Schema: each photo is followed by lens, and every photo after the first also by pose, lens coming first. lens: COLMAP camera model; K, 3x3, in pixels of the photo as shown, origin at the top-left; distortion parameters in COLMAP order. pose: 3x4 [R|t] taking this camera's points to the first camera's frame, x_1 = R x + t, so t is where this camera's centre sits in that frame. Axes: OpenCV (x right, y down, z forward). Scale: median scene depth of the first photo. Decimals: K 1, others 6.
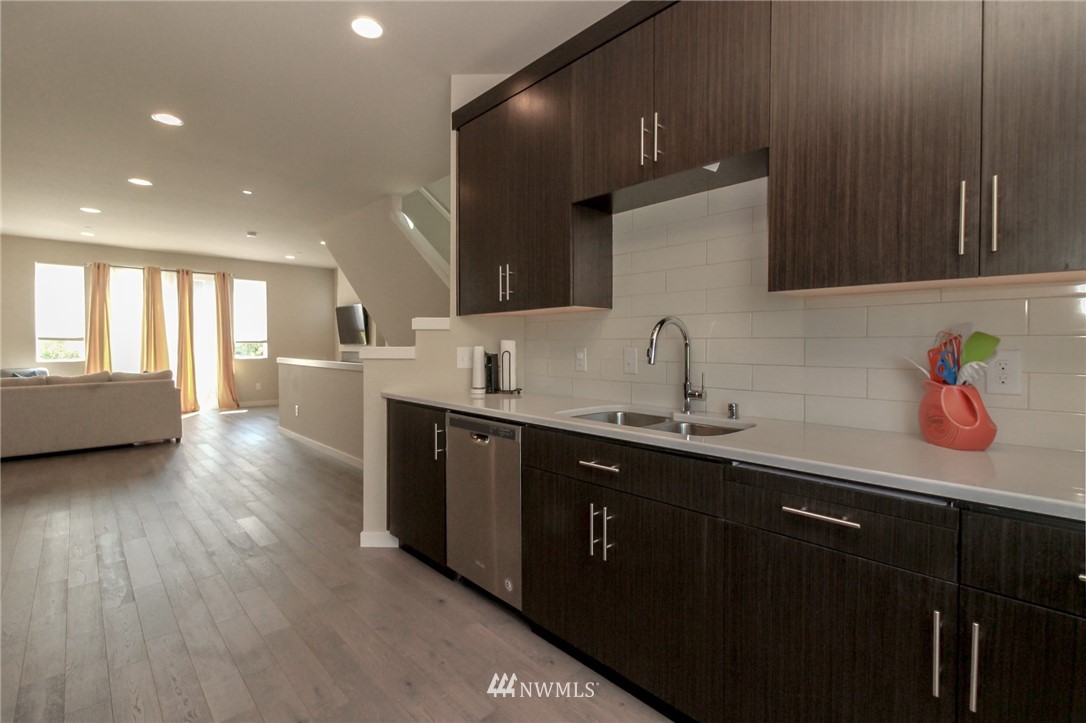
lens RADIAL K [[495.8, 0, 529.8], [0, 495.8, 342.1], [0, 0, 1]] dist [0.000060, -0.001604]
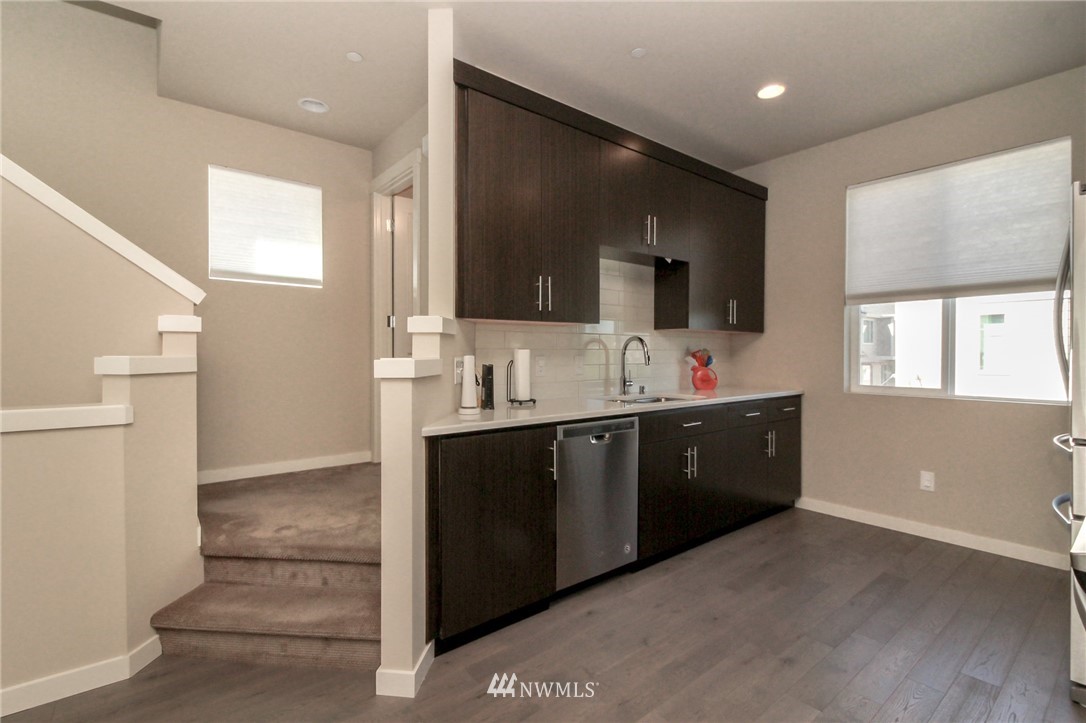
lens RADIAL K [[495.8, 0, 541.9], [0, 495.8, 362.3], [0, 0, 1]] dist [0.000060, -0.001604]
pose [[0.059158, -0.011673, 0.998180, -1.233999], [0.010406, 0.999885, 0.011076, 0.013109], [-0.998194, 0.009732, 0.059272, 1.099023]]
